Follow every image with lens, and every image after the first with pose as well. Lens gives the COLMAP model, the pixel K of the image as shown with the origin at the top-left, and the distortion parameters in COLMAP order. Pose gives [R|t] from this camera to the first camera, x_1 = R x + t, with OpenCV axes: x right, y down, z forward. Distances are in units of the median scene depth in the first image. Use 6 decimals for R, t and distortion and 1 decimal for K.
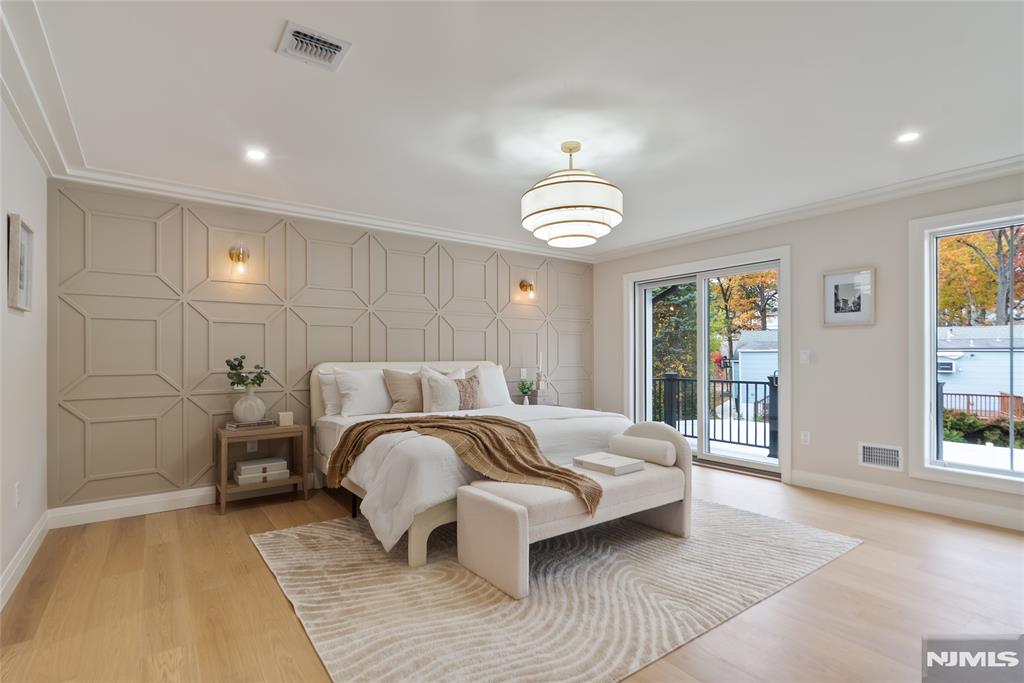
lens RADIAL K [[493.5, 0, 508.5], [0, 493.5, 347.5], [0, 0, 1]] dist [0.014447, 0.000705]
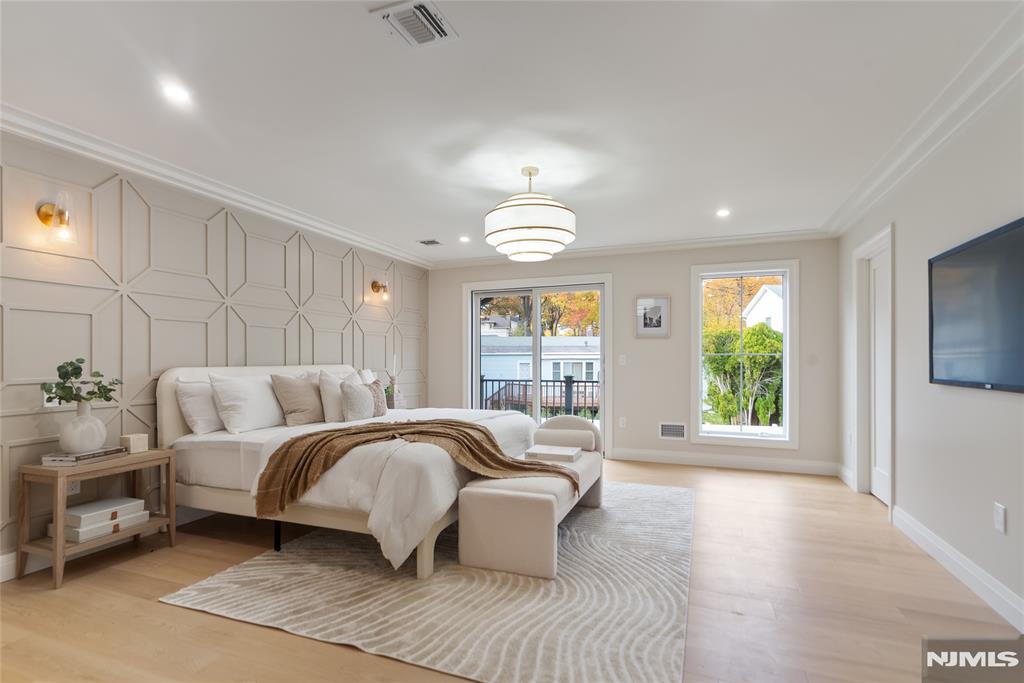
lens RADIAL K [[493.5, 0, 505.3], [0, 493.5, 348.4], [0, 0, 1]] dist [0.014447, 0.000705]
pose [[0.845955, 0.012364, 0.533112, -0.422640], [-0.009818, 0.999923, -0.007611, 0.001077], [-0.533165, 0.001204, 0.846011, 0.074432]]
